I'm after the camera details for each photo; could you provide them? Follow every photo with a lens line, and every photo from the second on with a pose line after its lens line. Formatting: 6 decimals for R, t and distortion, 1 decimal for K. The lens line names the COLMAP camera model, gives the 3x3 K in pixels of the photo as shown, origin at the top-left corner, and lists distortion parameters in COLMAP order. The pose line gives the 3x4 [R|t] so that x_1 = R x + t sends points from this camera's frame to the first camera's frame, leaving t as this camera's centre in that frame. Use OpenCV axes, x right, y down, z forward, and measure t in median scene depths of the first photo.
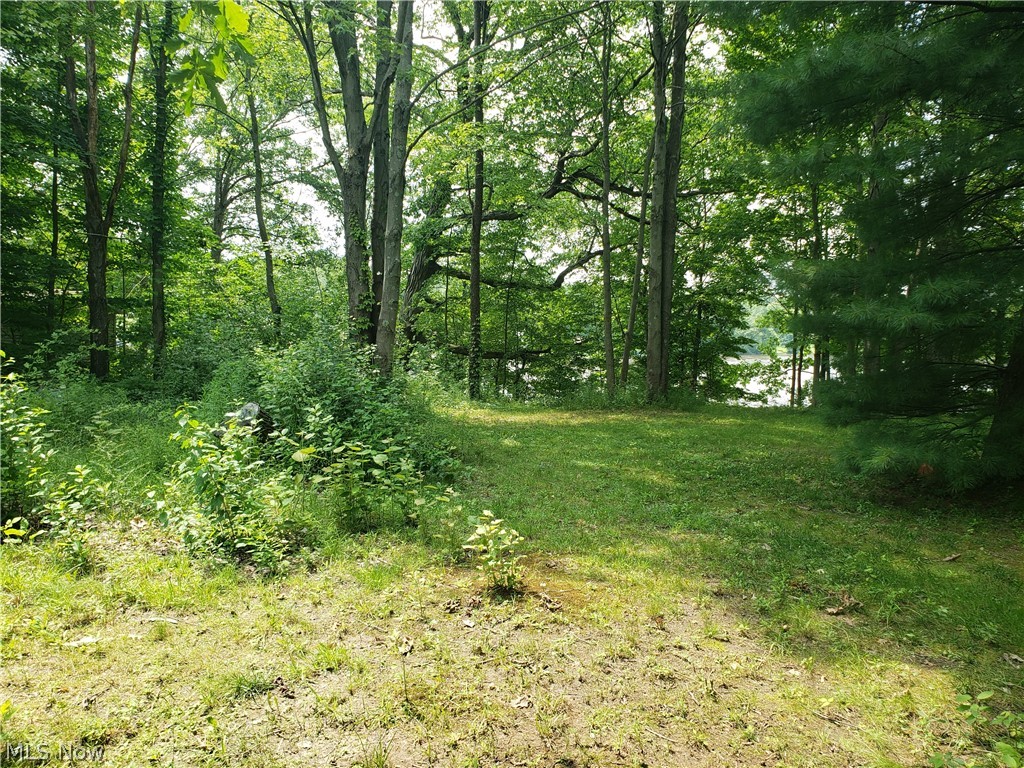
lens RADIAL K [[775.0, 0, 512.0], [0, 775.0, 384.0], [0, 0, 1]] dist [0.009684, -0.005562]
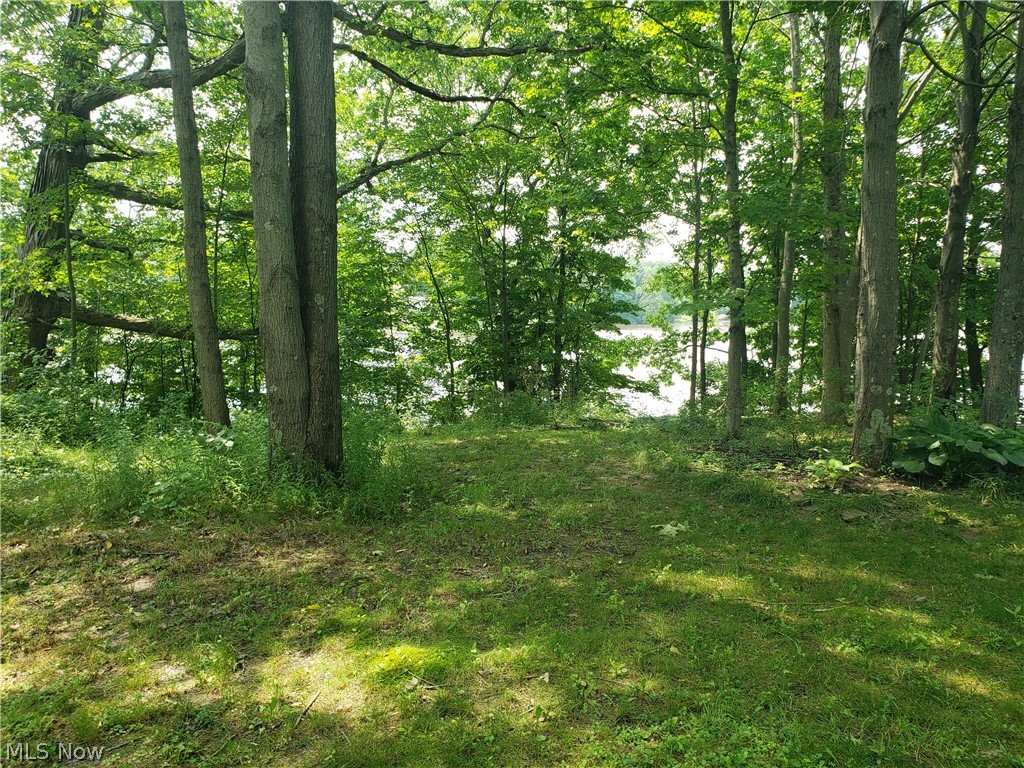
lens RADIAL K [[777.8, 0, 531.3], [0, 777.8, 390.6], [0, 0, 1]] dist [0.008417, -0.006356]
pose [[0.989764, -0.030908, 0.139325, 0.109801], [0.025009, 0.998723, 0.043891, -0.012742], [-0.140504, -0.039957, 0.989273, 0.300989]]
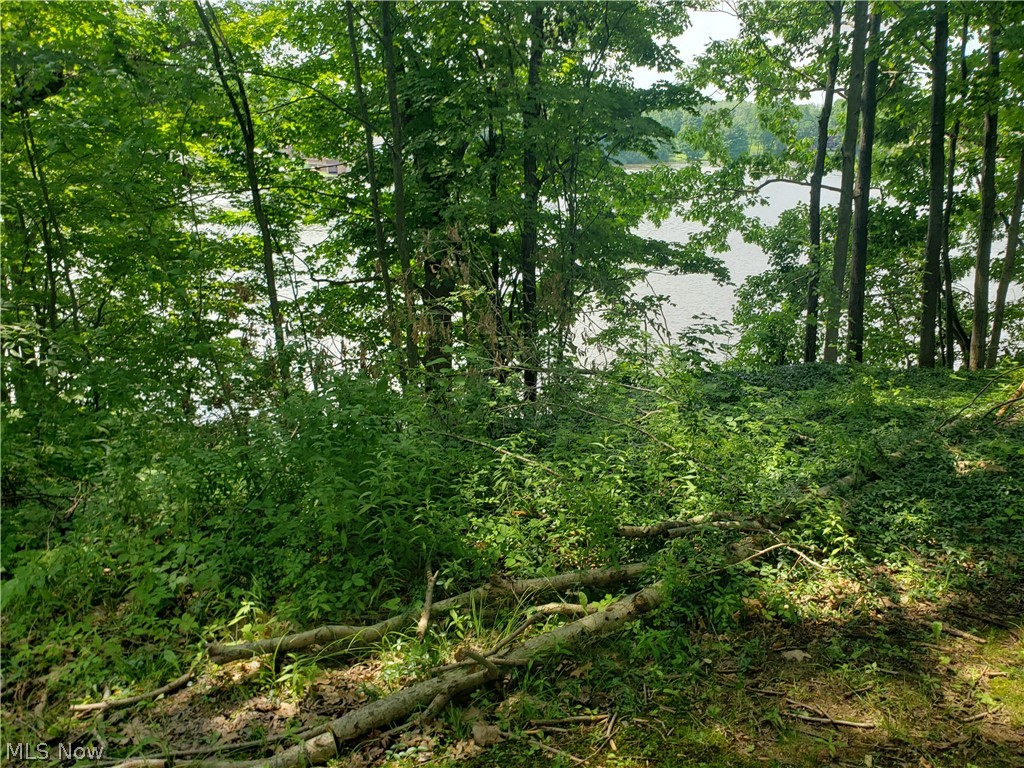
lens RADIAL K [[777.8, 0, 531.3], [0, 777.8, 390.6], [0, 0, 1]] dist [0.008417, -0.006356]
pose [[0.985768, -0.076604, 0.149640, 0.169835], [0.039077, 0.970175, 0.239234, -0.015177], [-0.163504, -0.229982, 0.959362, 0.619761]]
